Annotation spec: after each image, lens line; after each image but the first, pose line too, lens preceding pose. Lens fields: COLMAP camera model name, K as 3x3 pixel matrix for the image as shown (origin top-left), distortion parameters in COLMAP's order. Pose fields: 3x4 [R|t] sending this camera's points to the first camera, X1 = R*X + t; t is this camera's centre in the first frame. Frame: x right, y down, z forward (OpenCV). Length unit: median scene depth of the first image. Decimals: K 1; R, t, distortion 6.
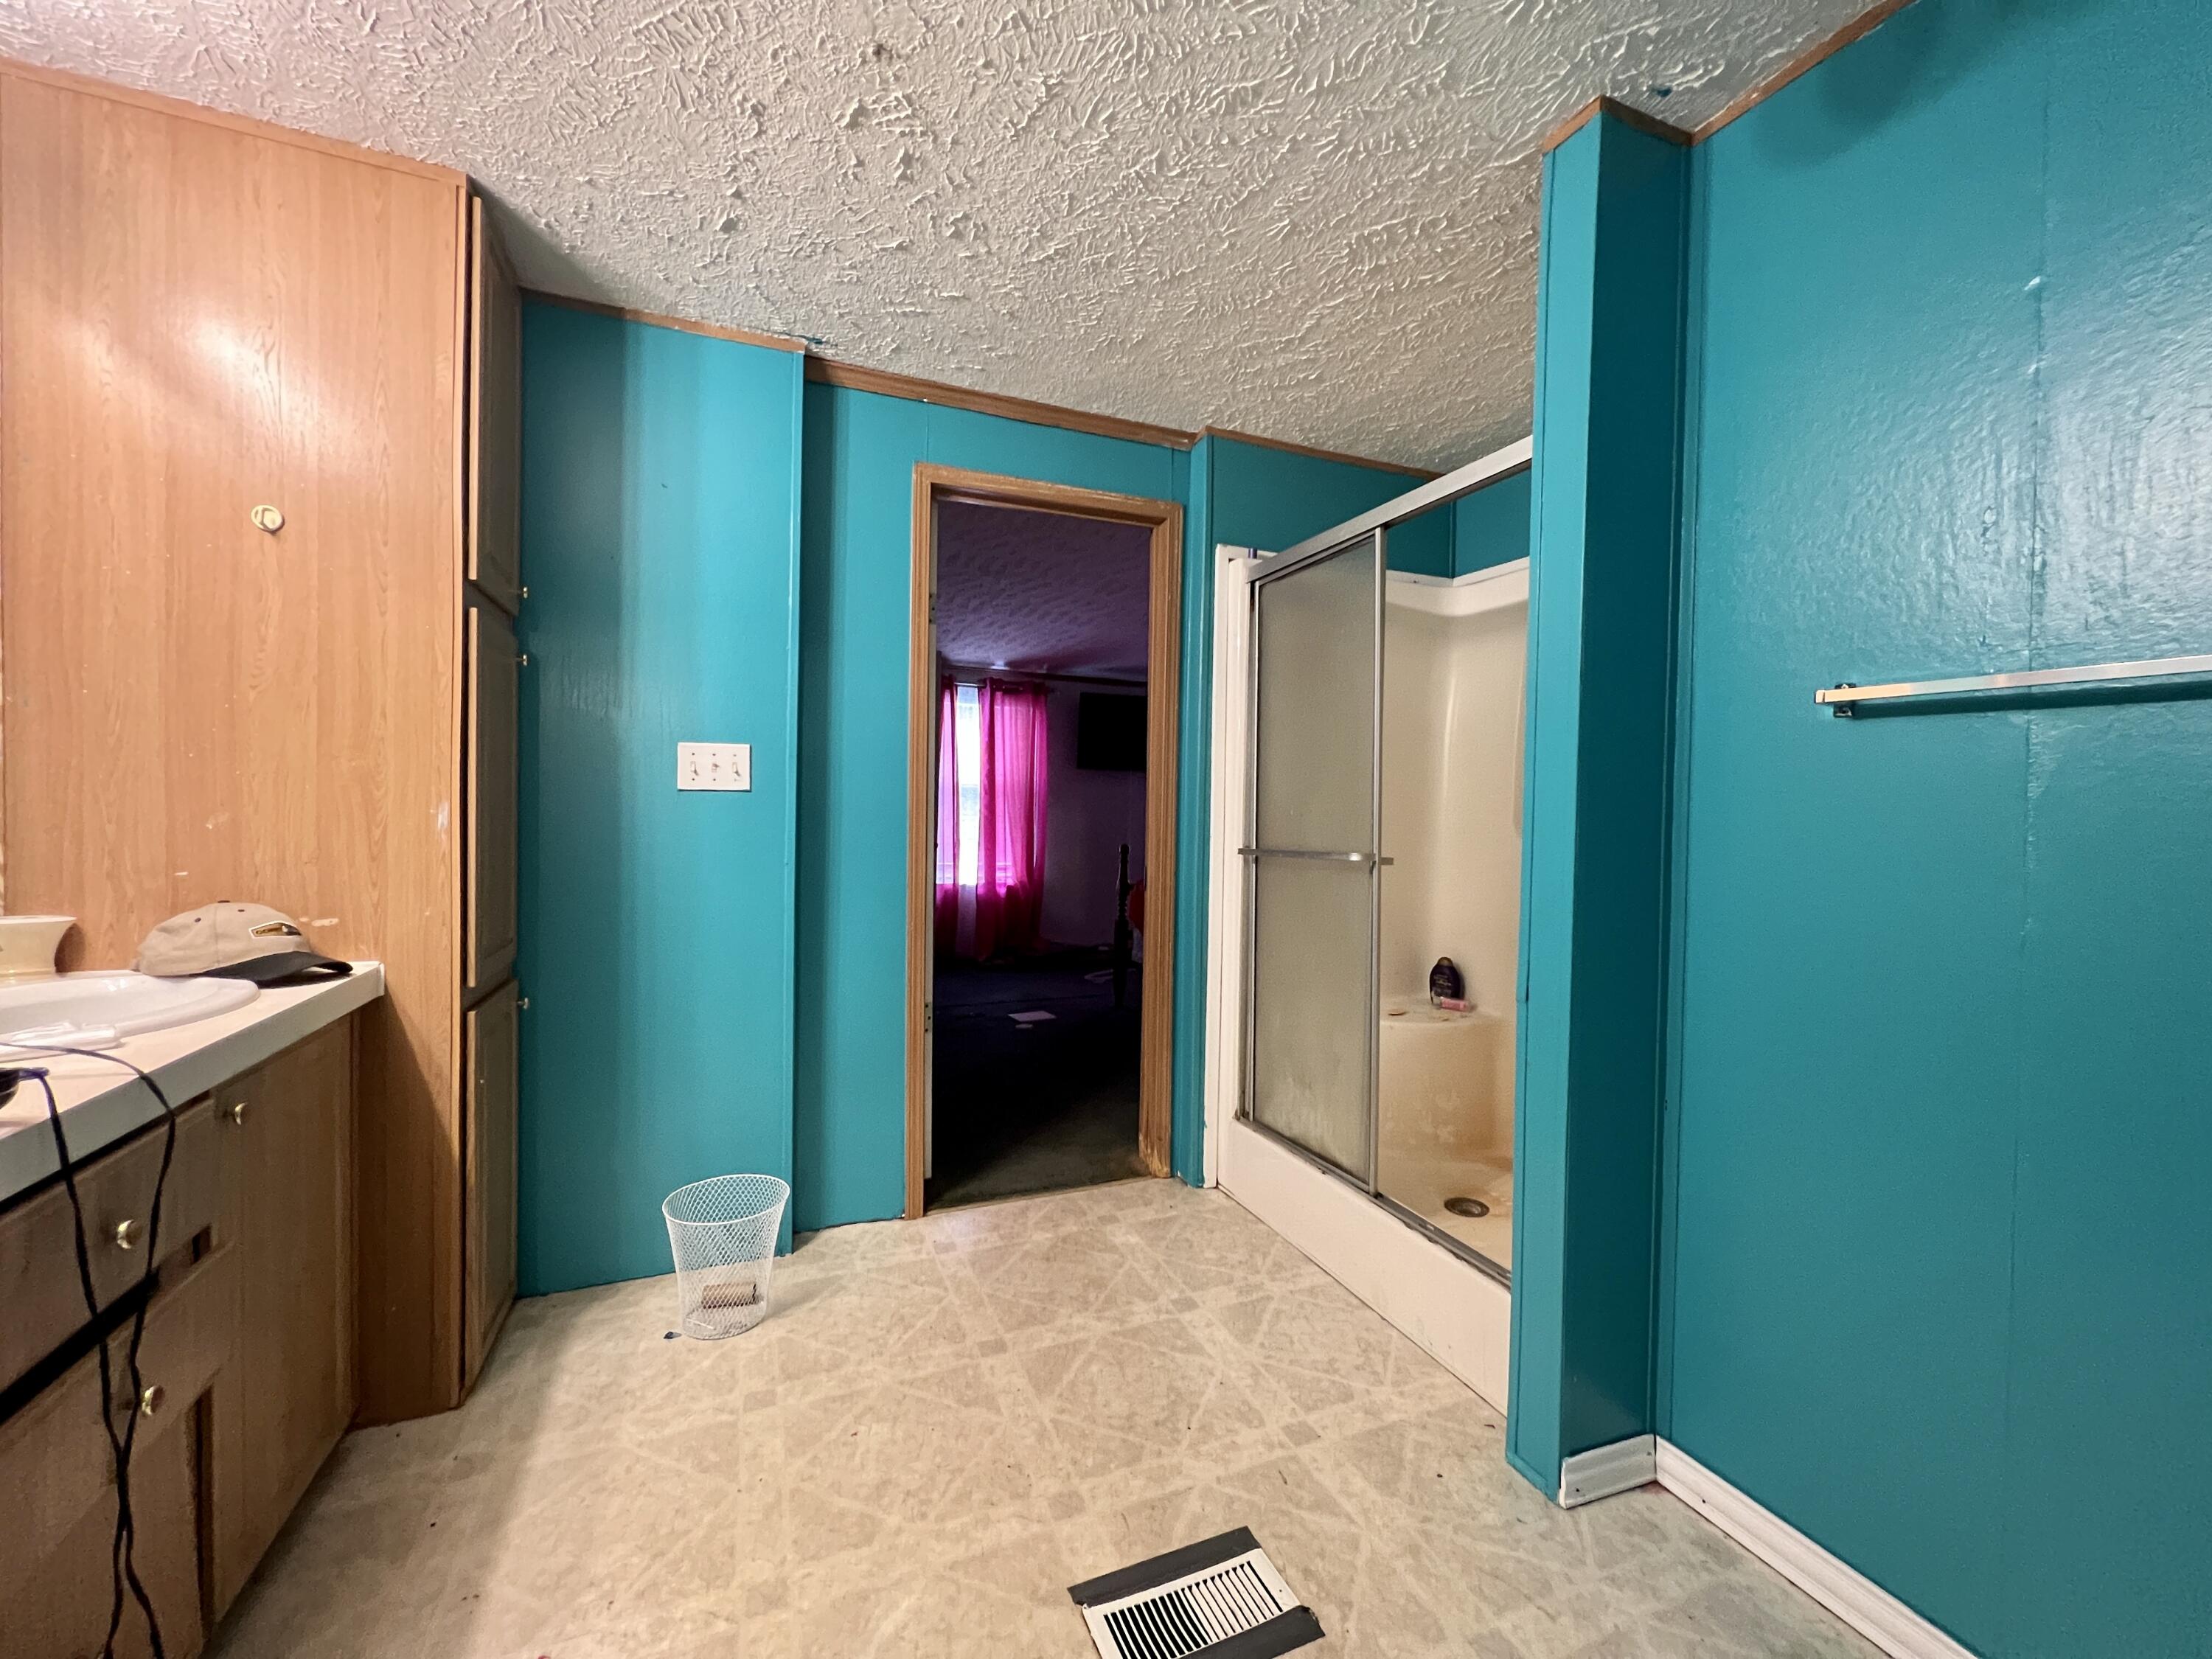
lens RADIAL K [[884.5, 0, 1106.5], [0, 884.5, 826.5], [0, 0, 1]] dist [-0.001327, 0.000442]
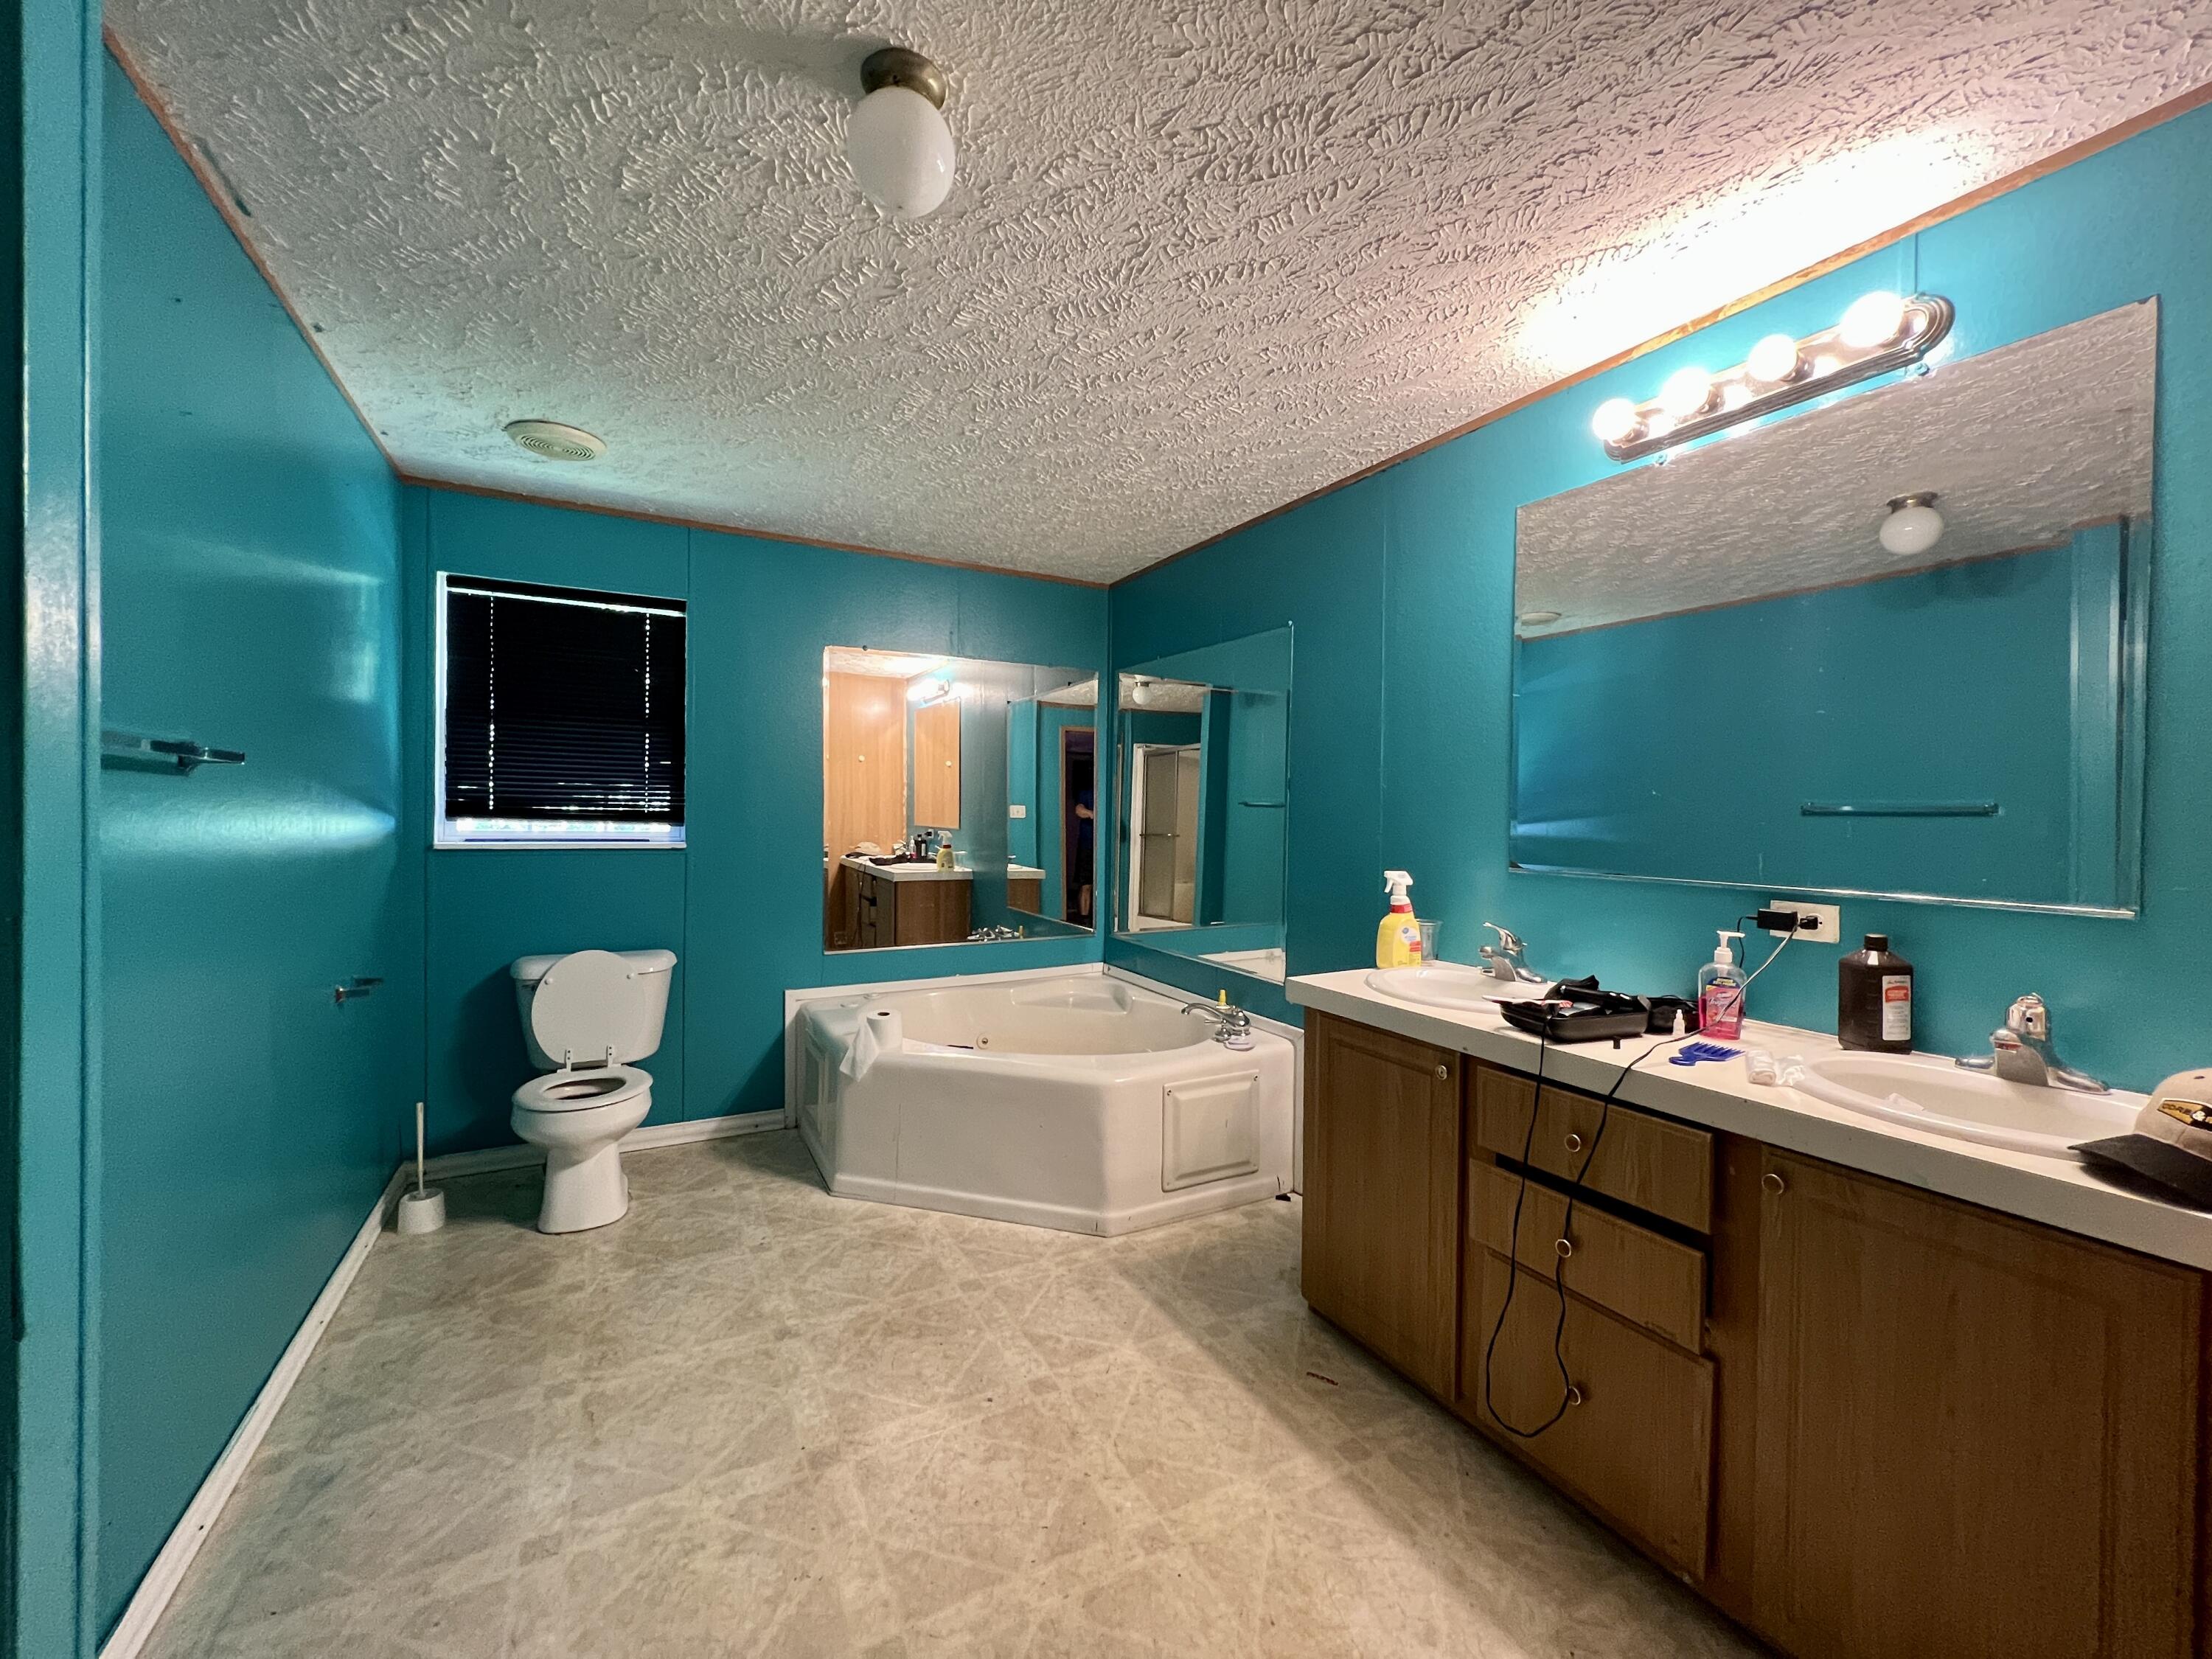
lens RADIAL K [[884.5, 0, 1103.9], [0, 884.5, 823.0], [0, 0, 1]] dist [-0.001327, 0.000442]
pose [[0.993473, 0.009056, 0.113703, -0.374584], [-0.008970, 0.999959, -0.001267, -0.009876], [-0.113710, 0.000239, 0.993514, -2.361630]]
